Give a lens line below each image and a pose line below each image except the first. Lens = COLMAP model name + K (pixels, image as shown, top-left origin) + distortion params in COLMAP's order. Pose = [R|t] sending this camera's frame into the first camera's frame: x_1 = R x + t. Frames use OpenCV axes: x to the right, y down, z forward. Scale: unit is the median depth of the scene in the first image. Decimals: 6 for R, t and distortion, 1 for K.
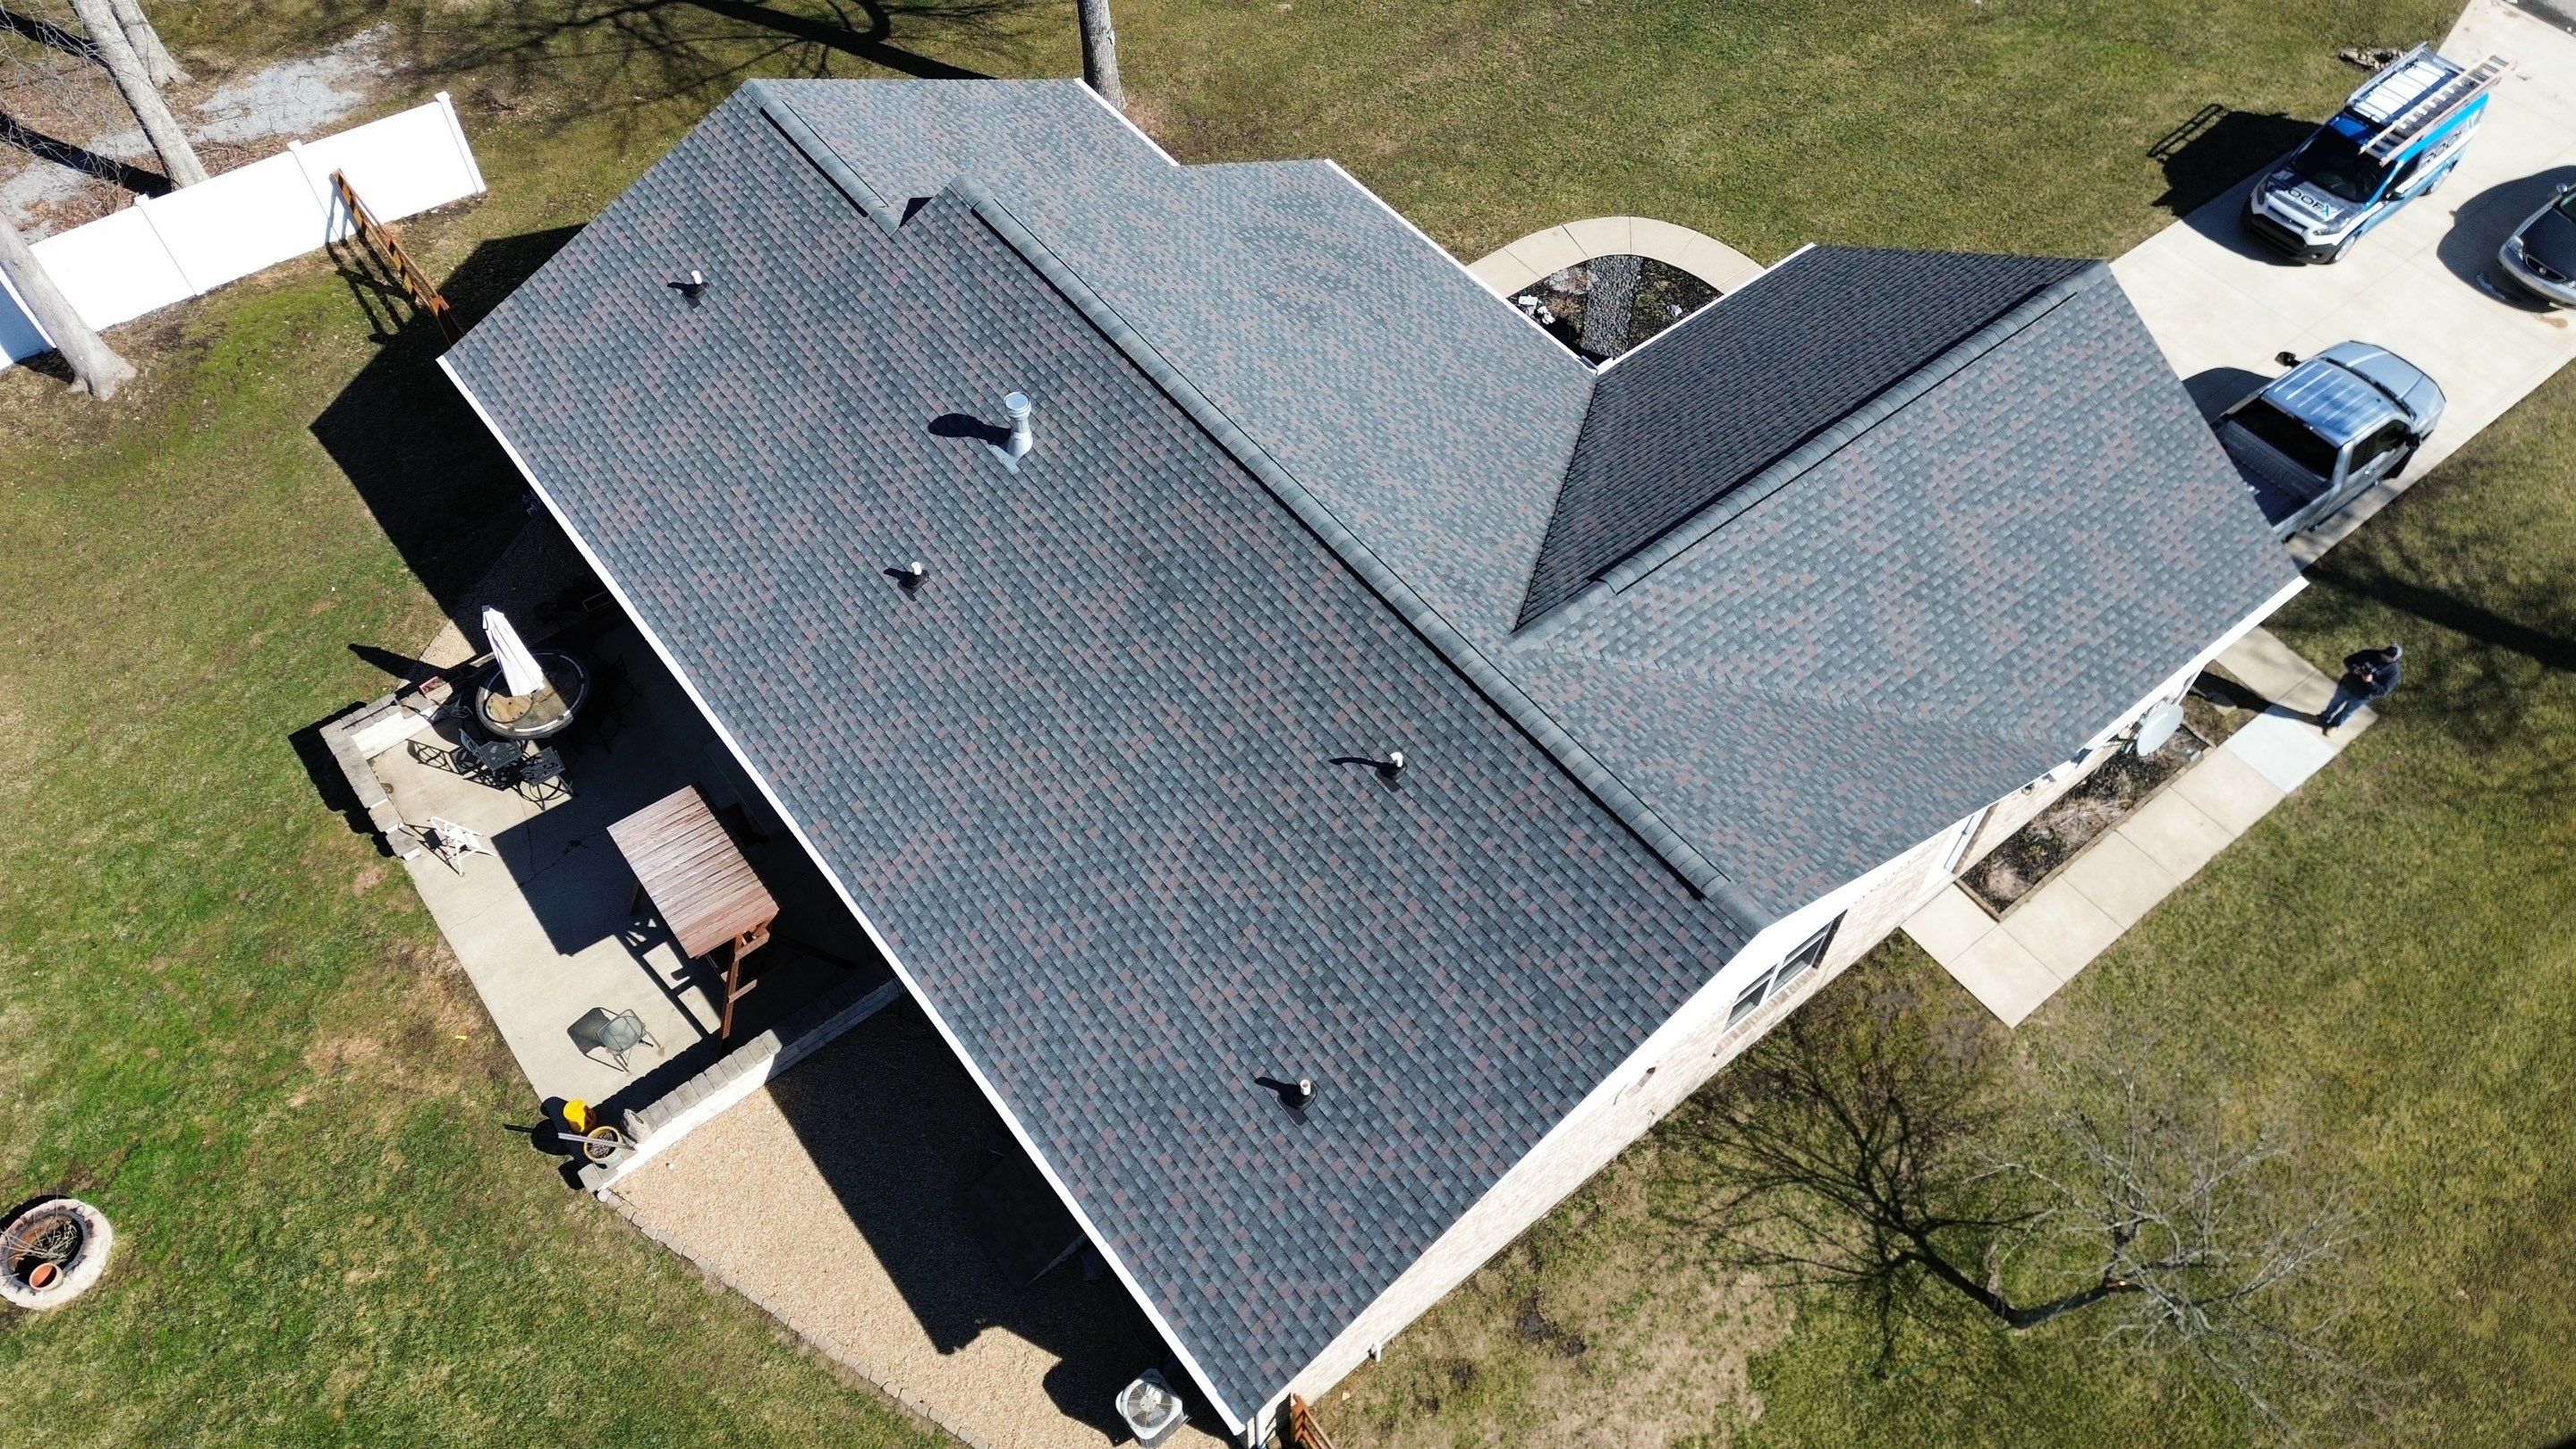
lens RADIAL K [[1787.9, 0, 1288.0], [0, 1787.9, 724.5], [0, 0, 1]] dist [0.091387, -0.096993]
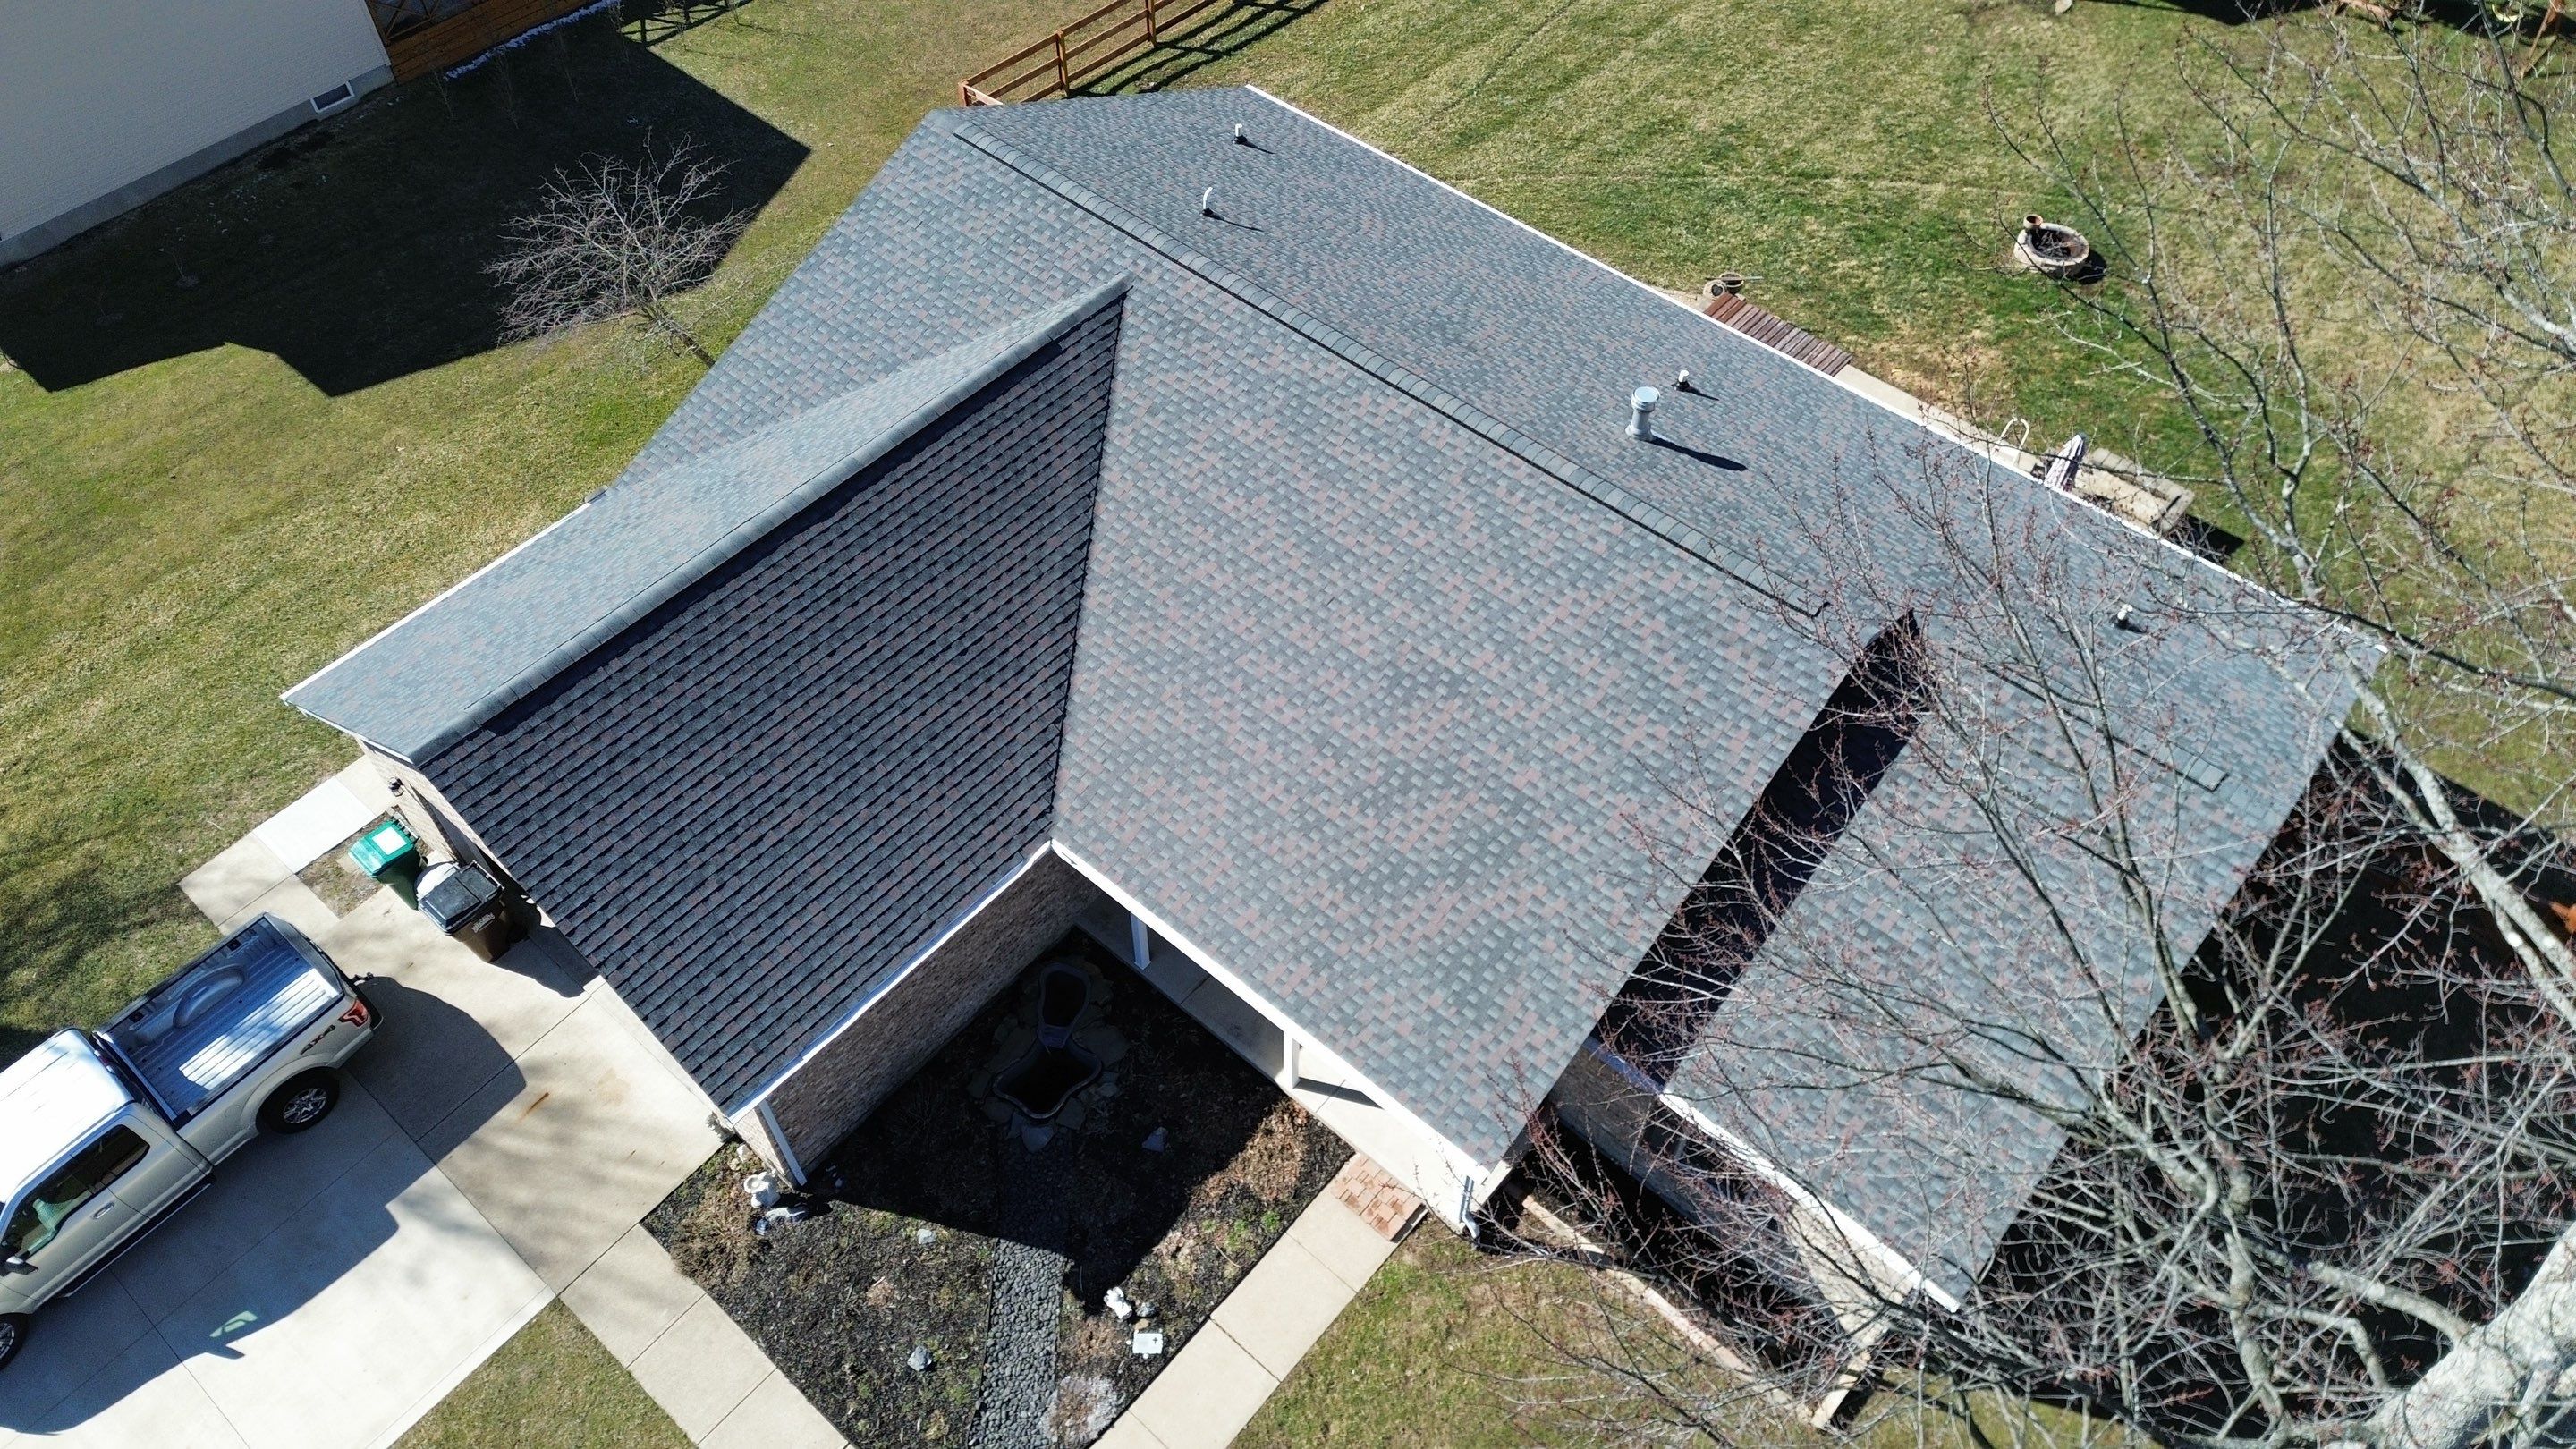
lens RADIAL K [[1787.9, 0, 1288.0], [0, 1787.9, 724.5], [0, 0, 1]] dist [0.091387, -0.096993]
pose [[-0.981800, 0.142455, -0.125600, 0.190535], [-0.160553, -0.269308, 0.949577, -1.130903], [0.101447, 0.952460, 0.287278, 0.870506]]
